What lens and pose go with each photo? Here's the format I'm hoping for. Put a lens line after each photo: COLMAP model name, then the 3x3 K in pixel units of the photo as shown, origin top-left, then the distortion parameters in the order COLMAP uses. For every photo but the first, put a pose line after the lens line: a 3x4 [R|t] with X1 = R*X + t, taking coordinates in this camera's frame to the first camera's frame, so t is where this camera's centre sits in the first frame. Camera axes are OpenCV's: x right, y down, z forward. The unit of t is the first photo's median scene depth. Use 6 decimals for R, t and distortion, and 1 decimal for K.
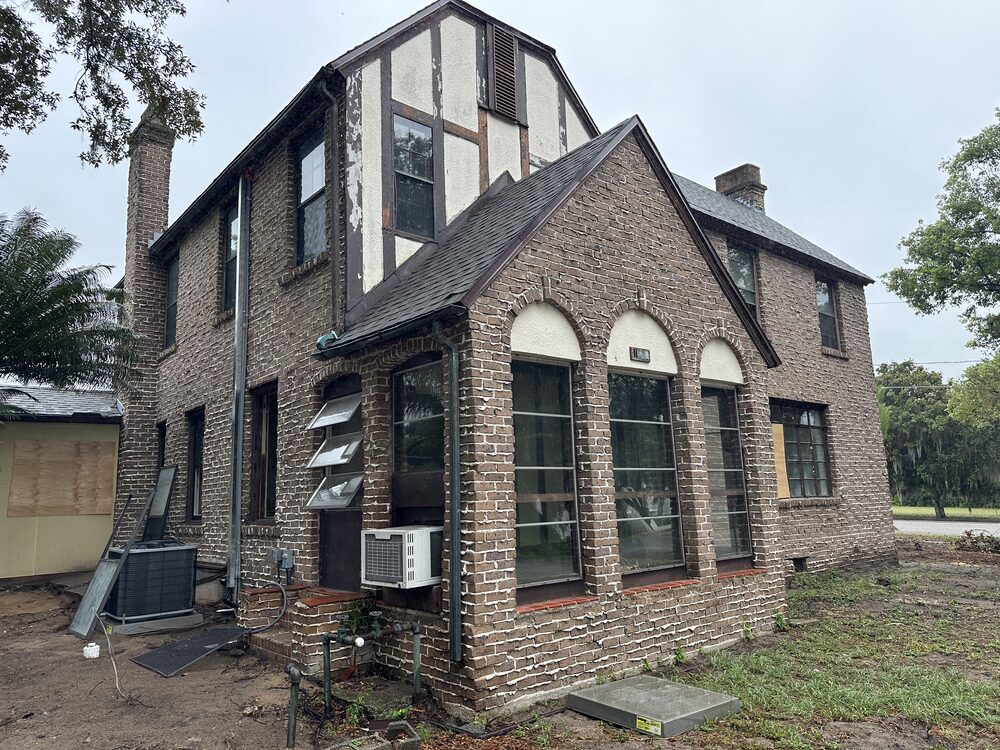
lens RADIAL K [[692.4, 0, 500.0], [0, 692.4, 375.0], [0, 0, 1]] dist [0.115657, -0.127165]
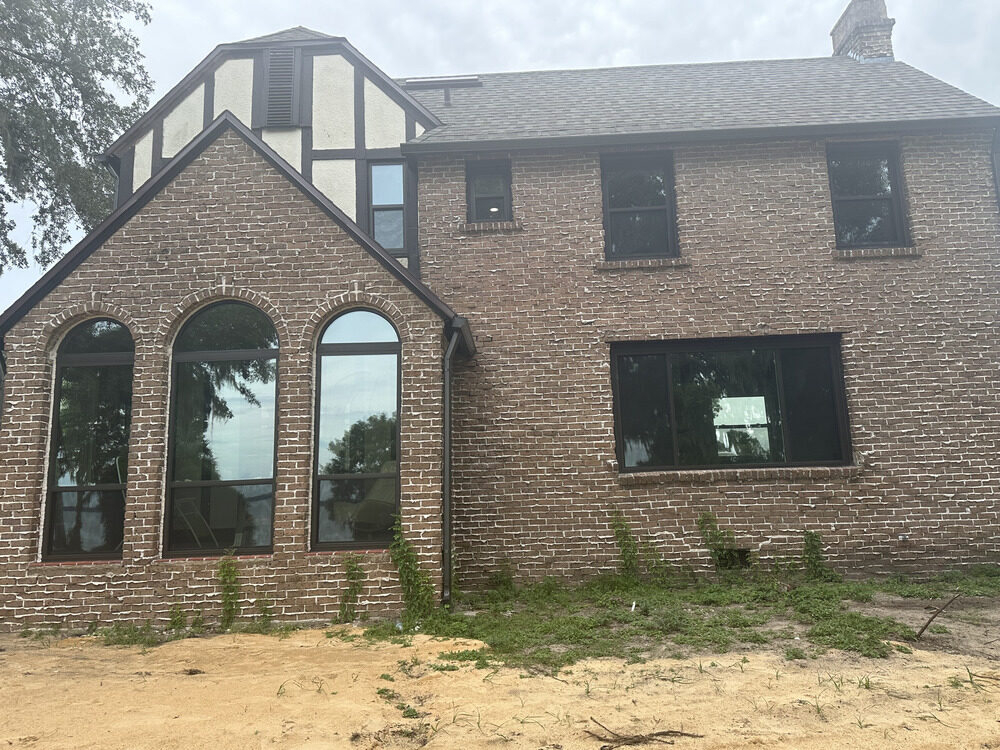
lens RADIAL K [[692.4, 0, 500.0], [0, 692.4, 375.0], [0, 0, 1]] dist [0.115657, -0.127165]
pose [[0.740979, -0.102919, -0.663595, 1.320305], [0.127126, 0.991816, -0.011874, 0.097922], [0.659386, -0.075562, 0.747998, 0.519661]]
